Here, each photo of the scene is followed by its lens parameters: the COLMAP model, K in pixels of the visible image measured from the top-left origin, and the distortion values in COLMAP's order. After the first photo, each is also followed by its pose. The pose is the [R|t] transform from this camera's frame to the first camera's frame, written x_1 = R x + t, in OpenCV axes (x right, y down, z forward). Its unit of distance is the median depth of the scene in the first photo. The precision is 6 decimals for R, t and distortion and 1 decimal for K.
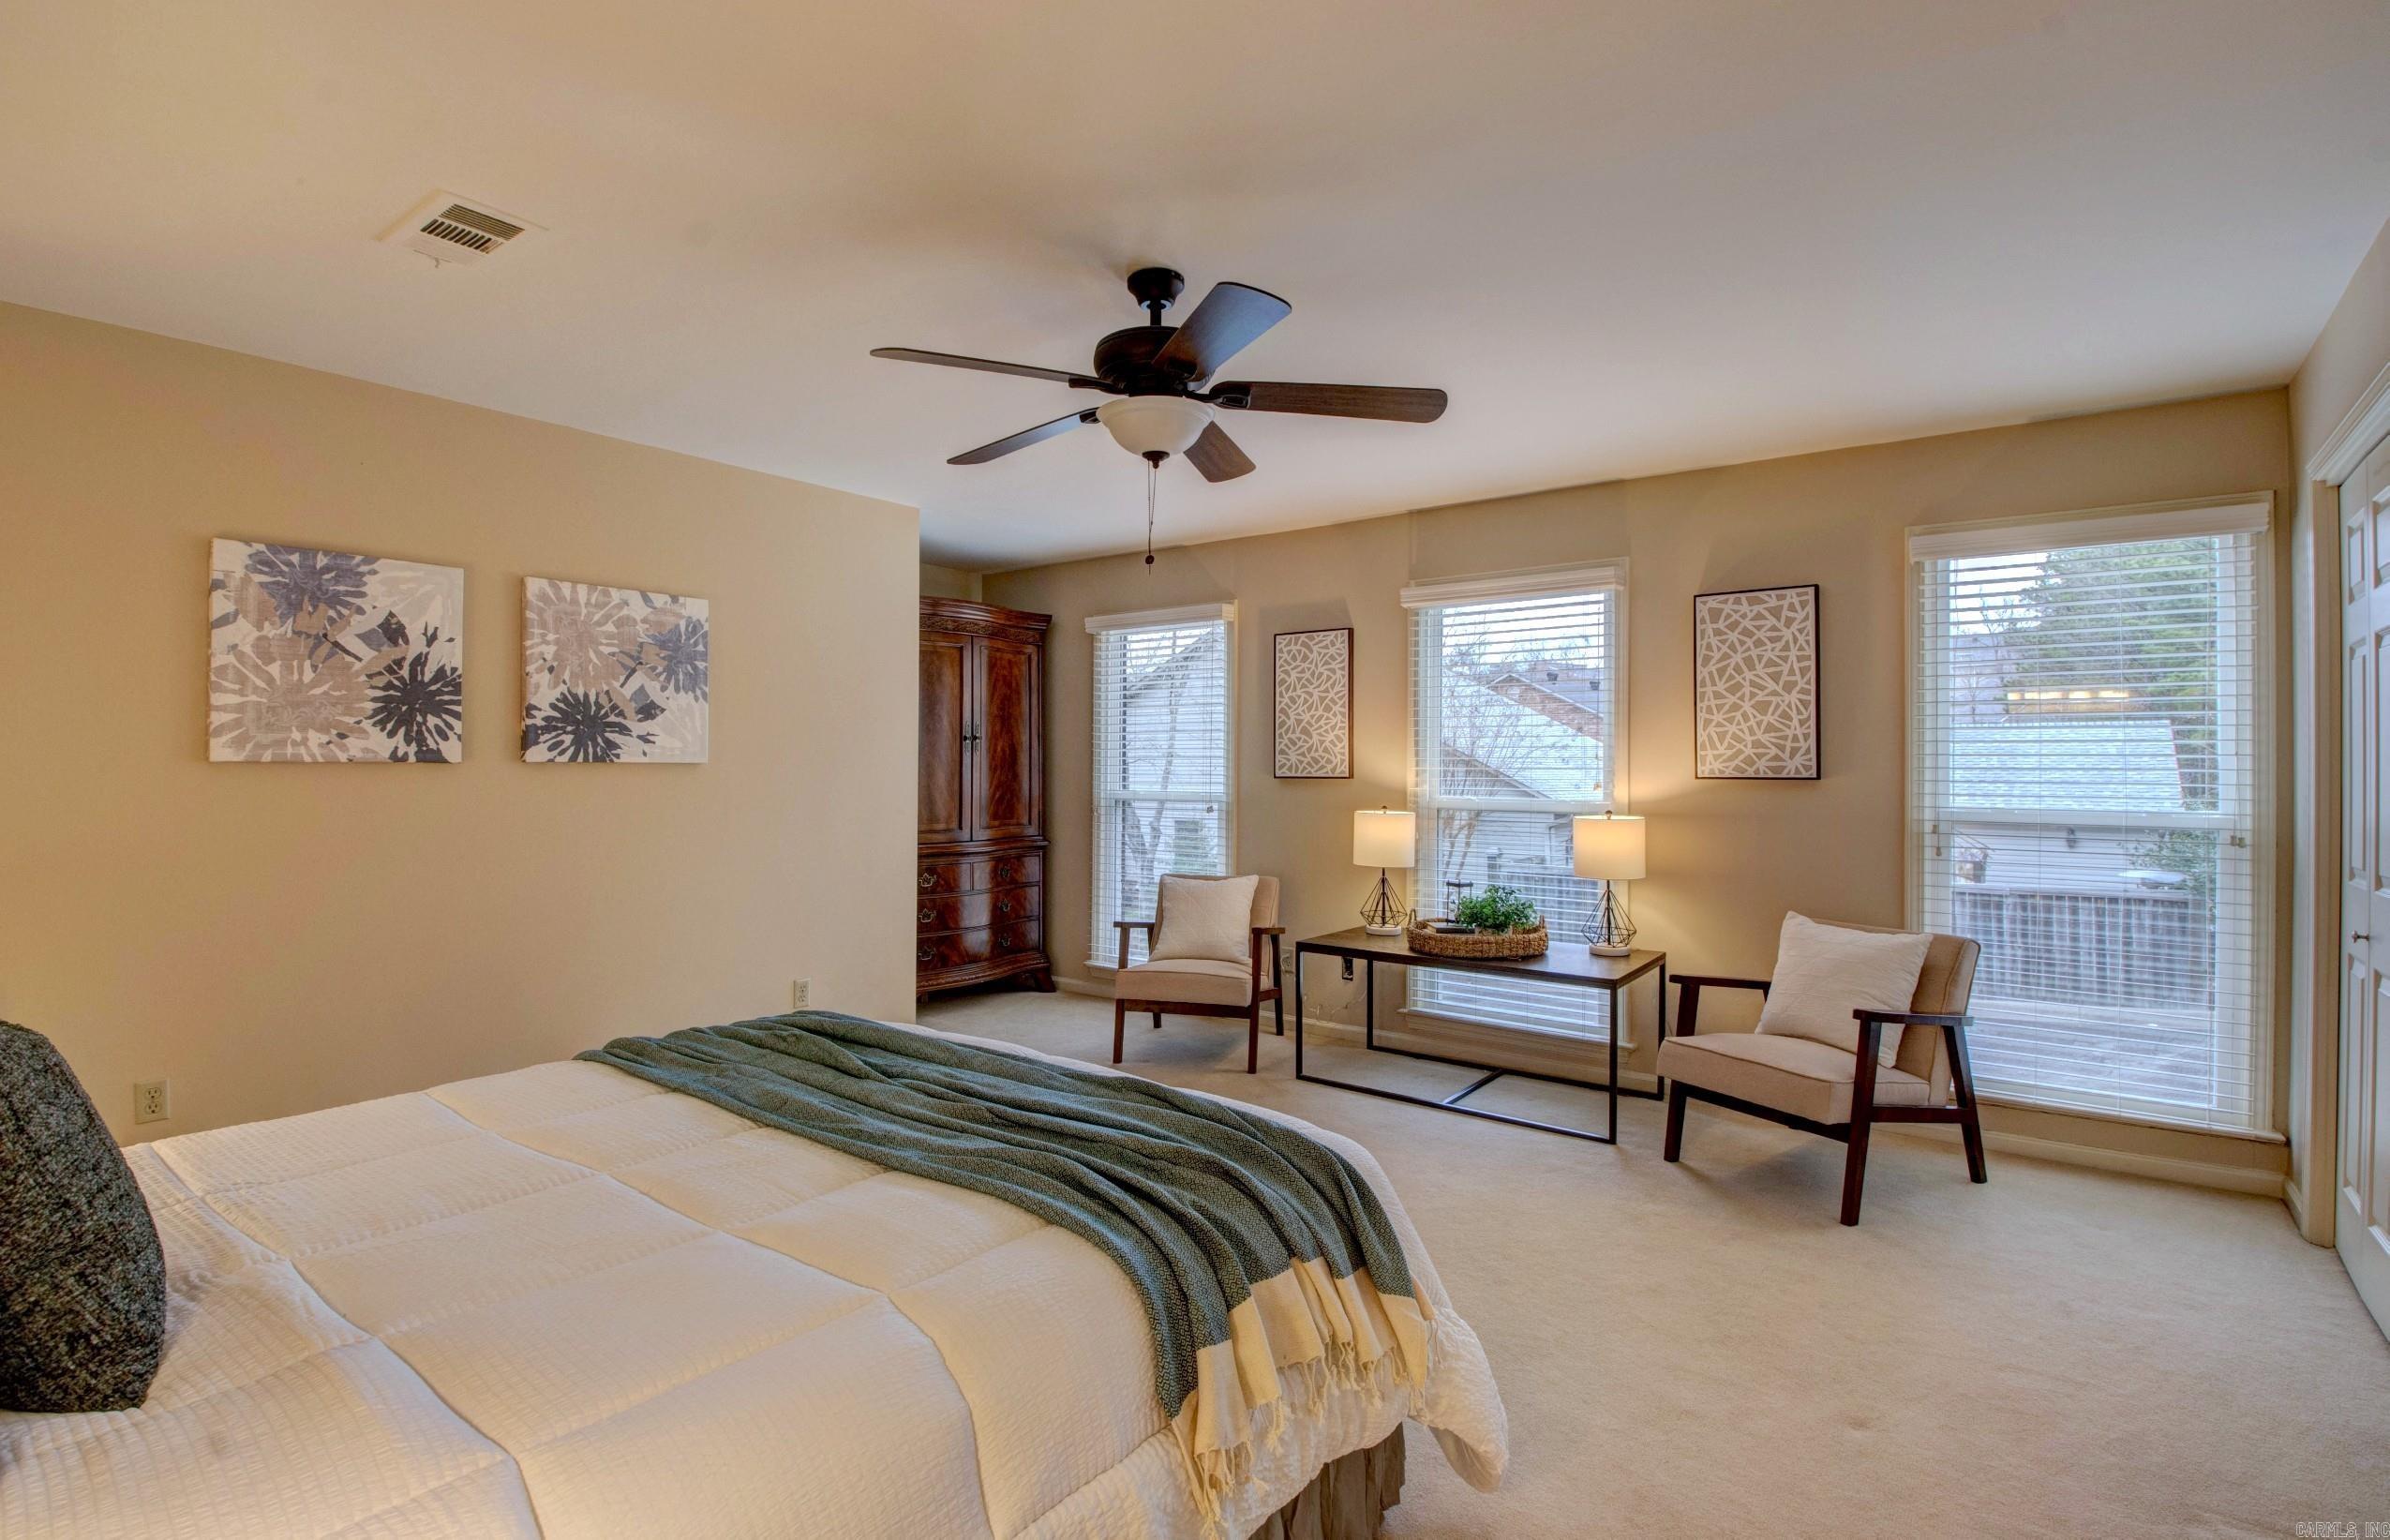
lens RADIAL K [[1118.8, 0, 1190.8], [0, 1118.8, 752.8], [0, 0, 1]] dist [0.020439, -0.026975]
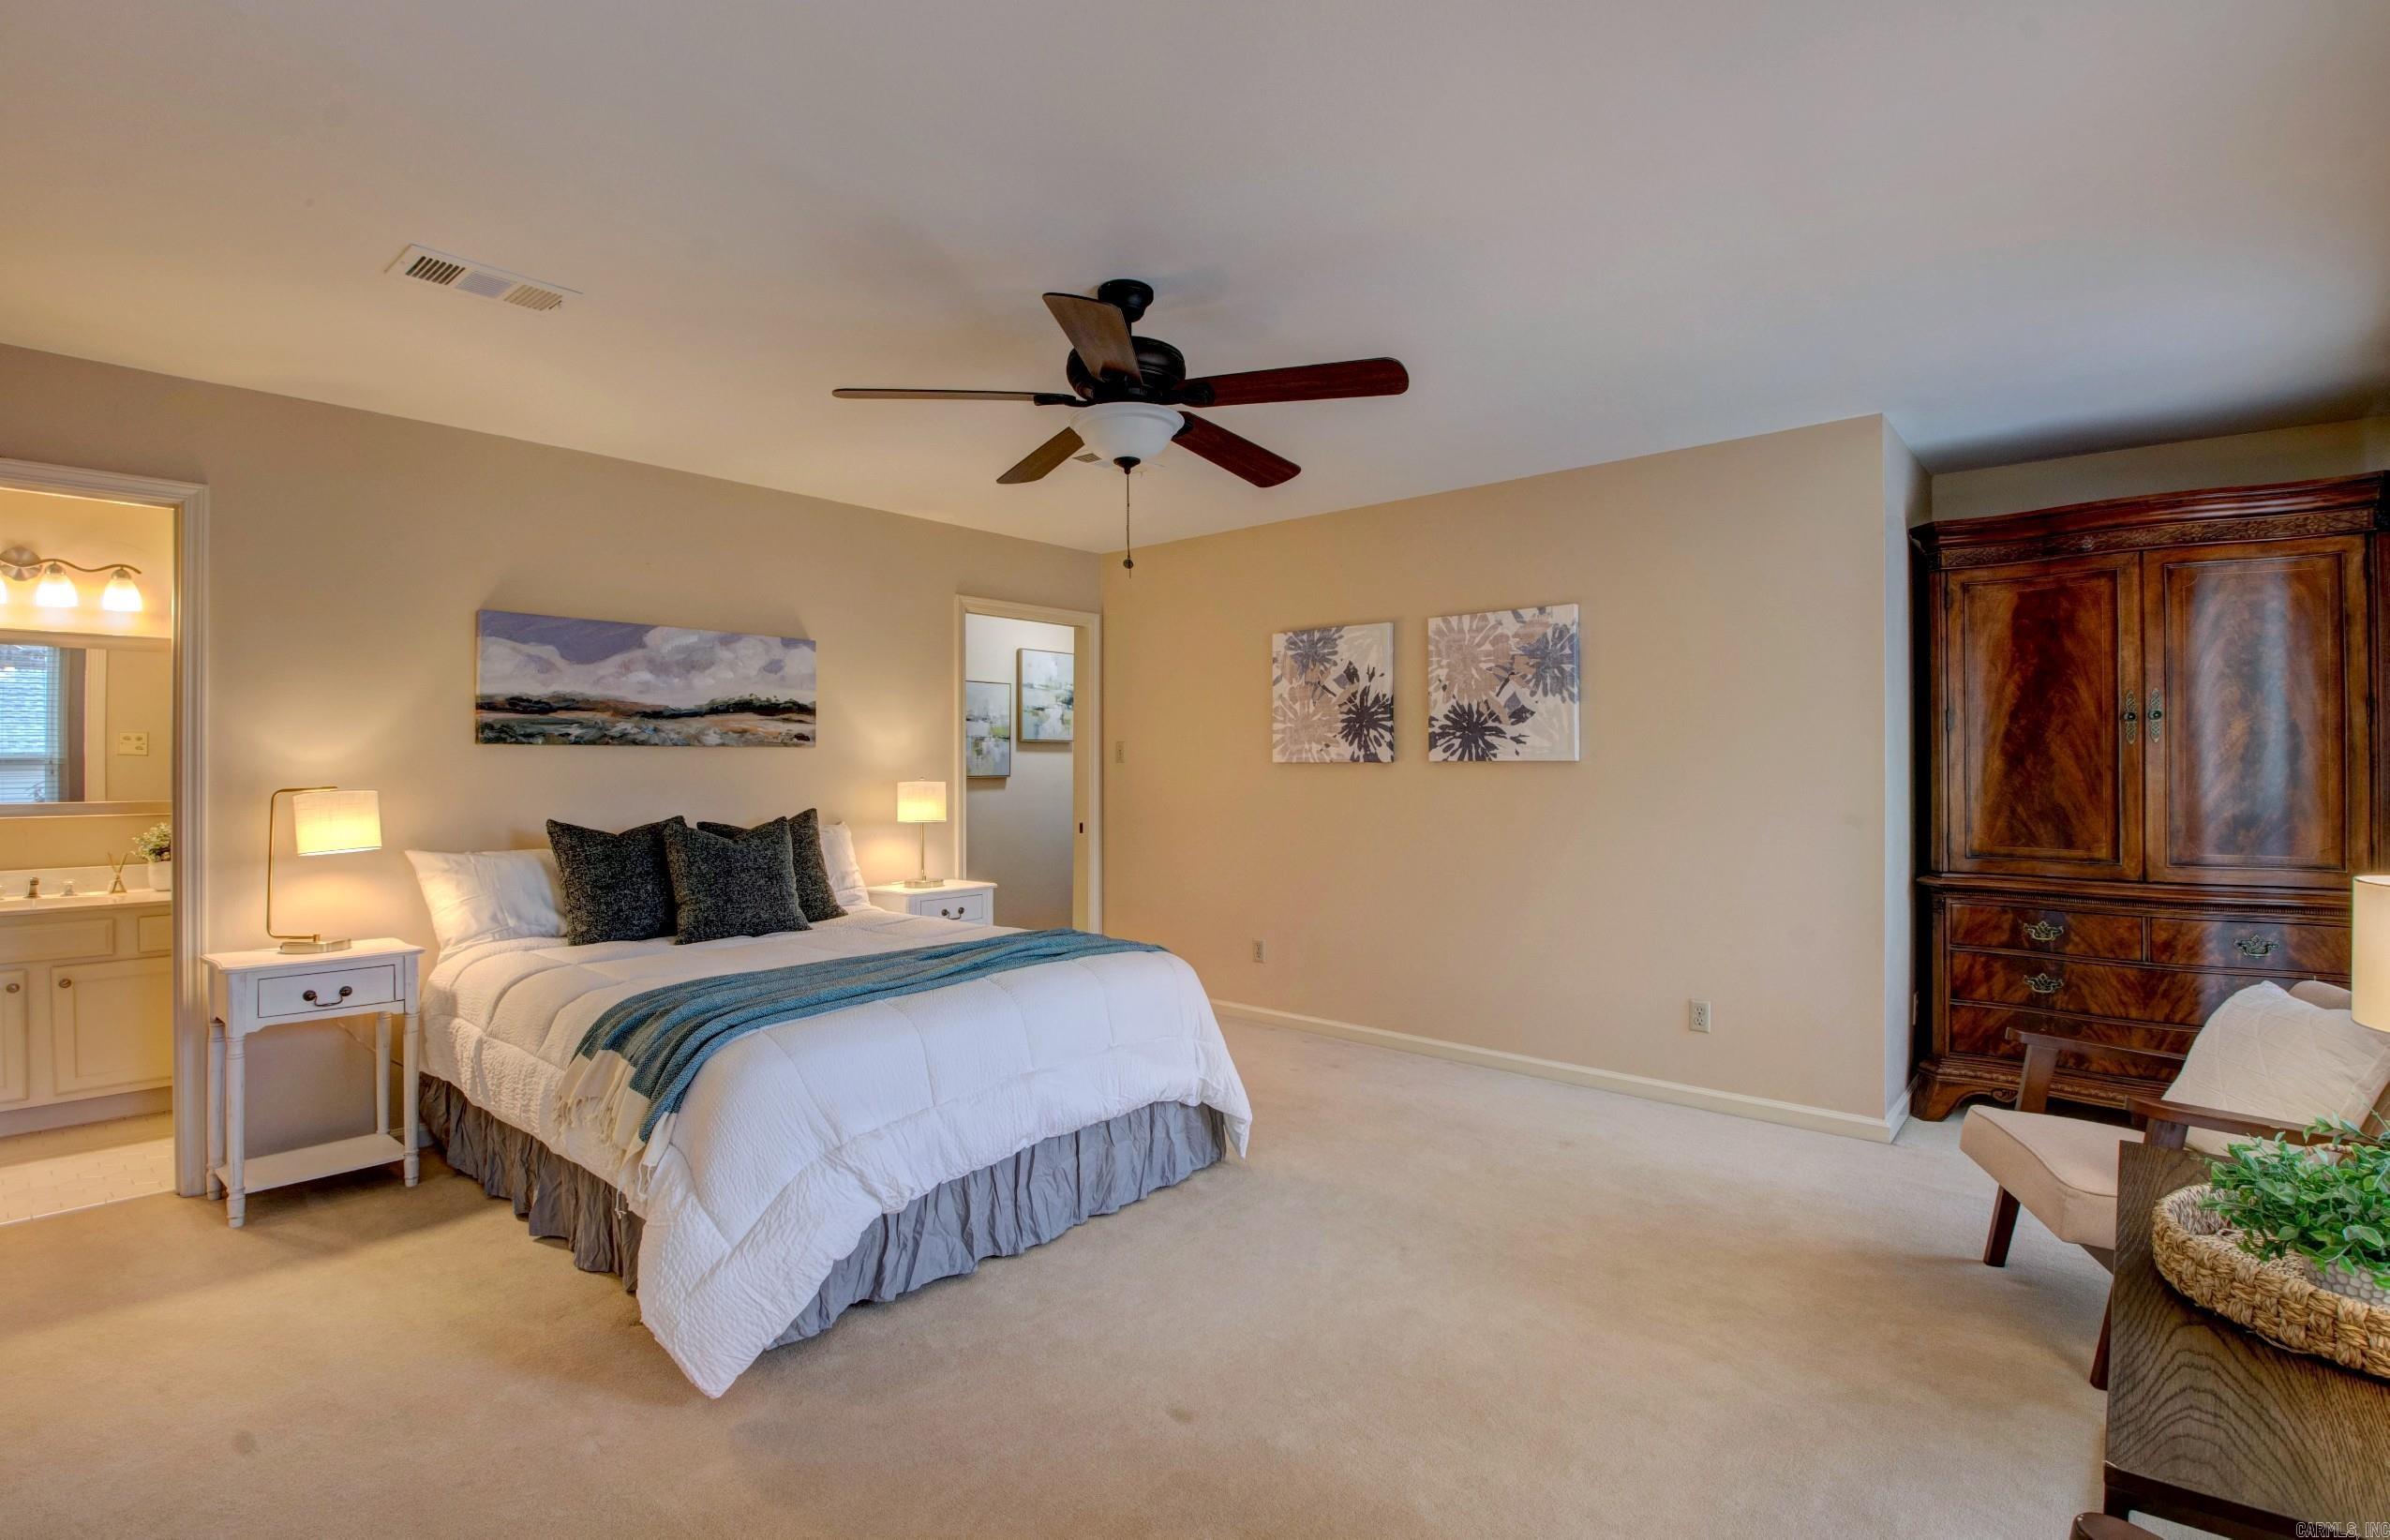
lens RADIAL K [[1118.8, 0, 1190.8], [0, 1118.8, 752.8], [0, 0, 1]] dist [0.020439, -0.026975]
pose [[-0.056175, -0.001003, -0.998420, 0.715165], [0.025995, 0.999659, -0.002467, -0.005414], [0.998082, -0.026093, -0.056130, 0.794907]]
